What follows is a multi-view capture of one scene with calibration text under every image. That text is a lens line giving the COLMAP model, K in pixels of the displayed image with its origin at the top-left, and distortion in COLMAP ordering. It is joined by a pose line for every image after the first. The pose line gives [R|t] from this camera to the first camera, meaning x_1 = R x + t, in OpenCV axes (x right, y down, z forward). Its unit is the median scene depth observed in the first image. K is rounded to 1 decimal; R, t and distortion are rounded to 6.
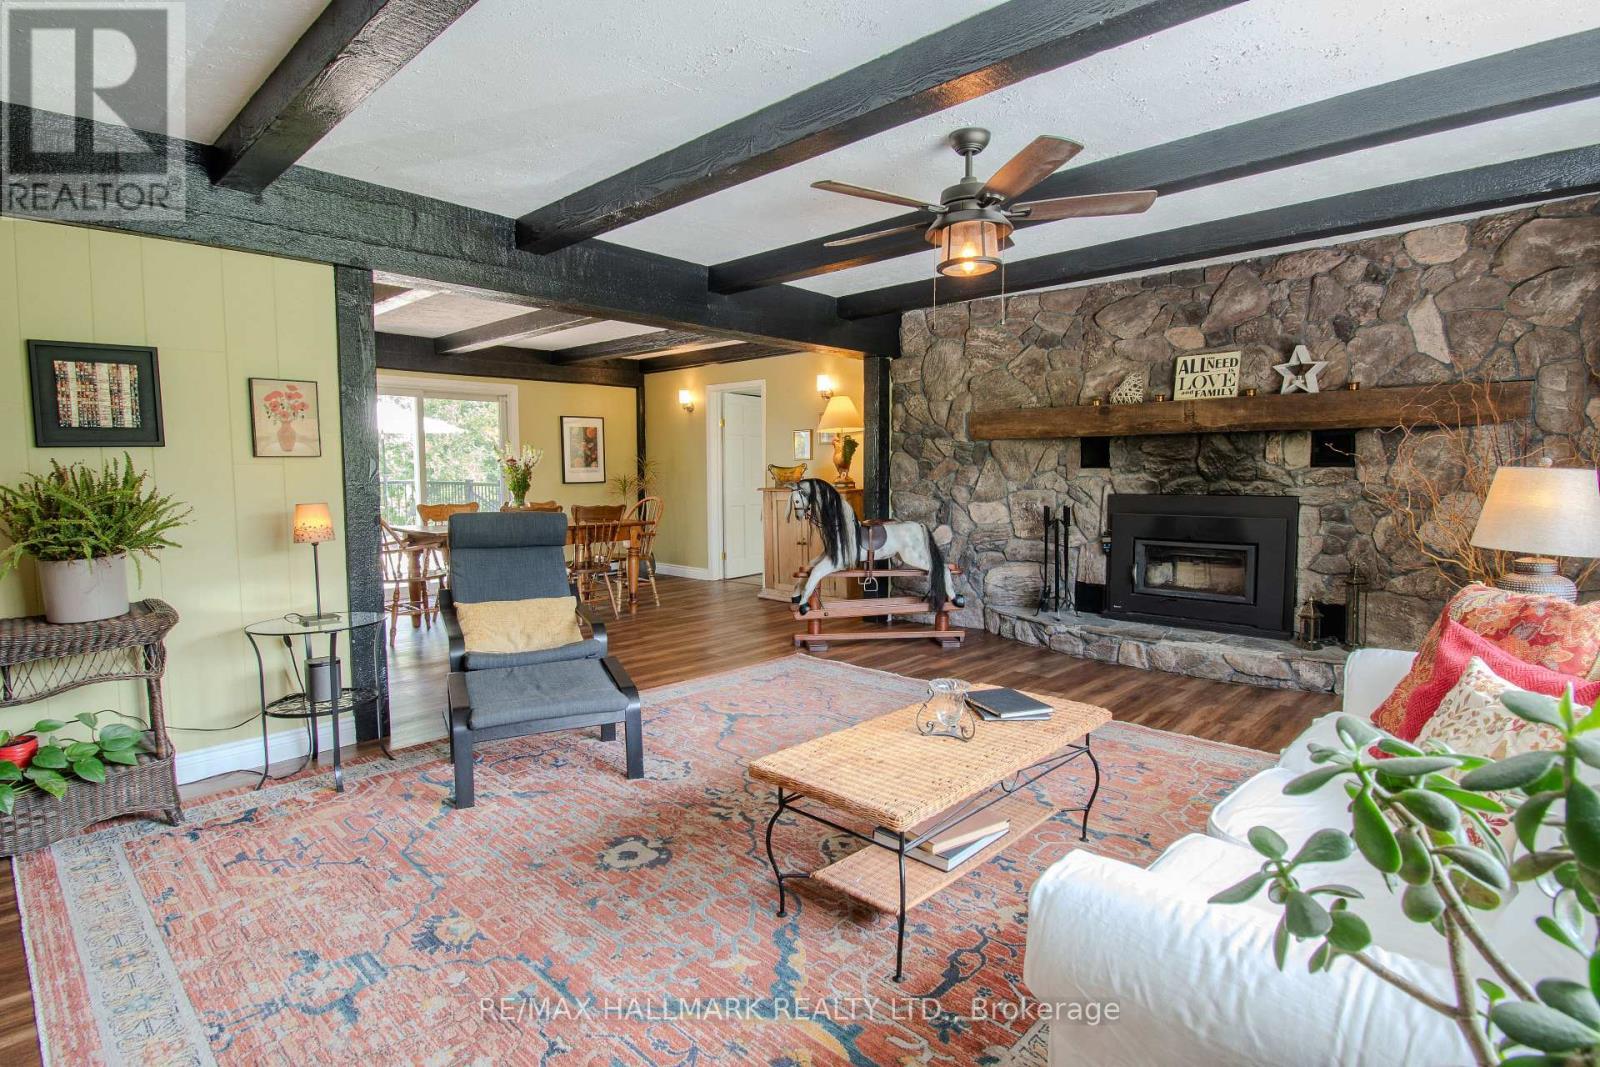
lens RADIAL K [[823.1, 0, 791.9], [0, 823.1, 536.8], [0, 0, 1]] dist [-0.000312, -0.000648]
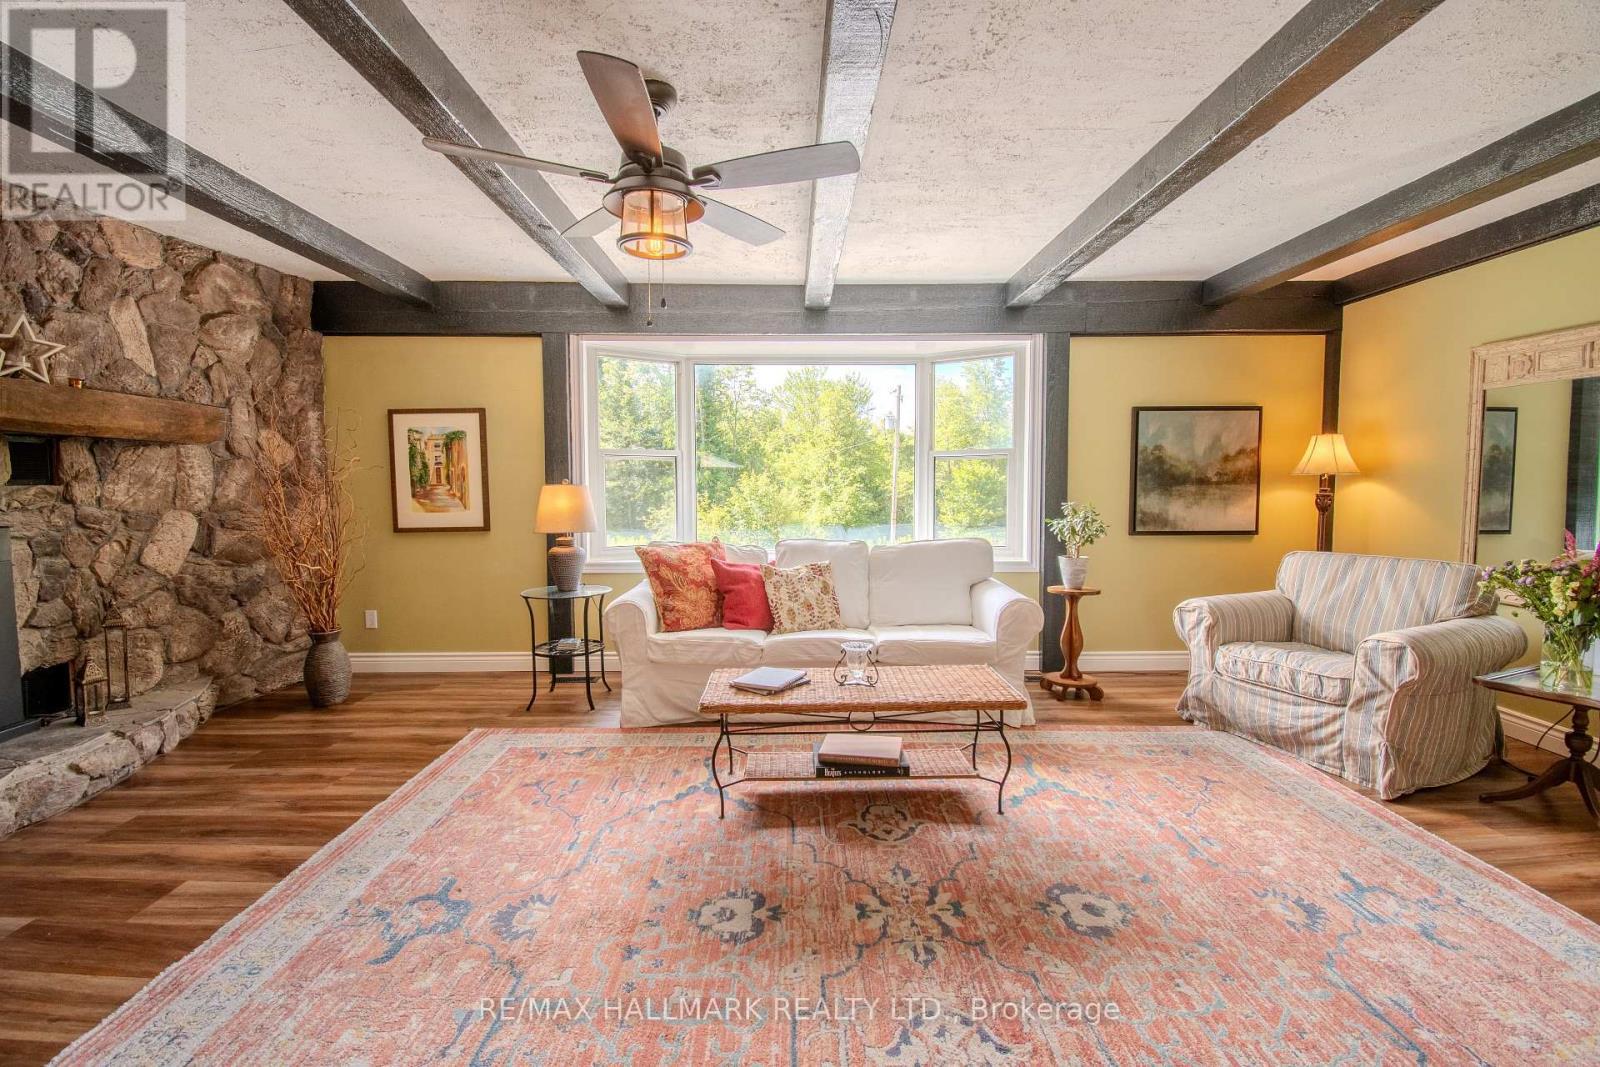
lens RADIAL K [[713.7, 0, 792.2], [0, 713.7, 529.1], [0, 0, 1]] dist [0.022994, -0.024491]
pose [[-0.698891, -0.039806, 0.714120, -0.320557], [0.063734, 0.991012, 0.117616, -0.086659], [-0.712383, 0.127714, -0.690072, 1.077333]]
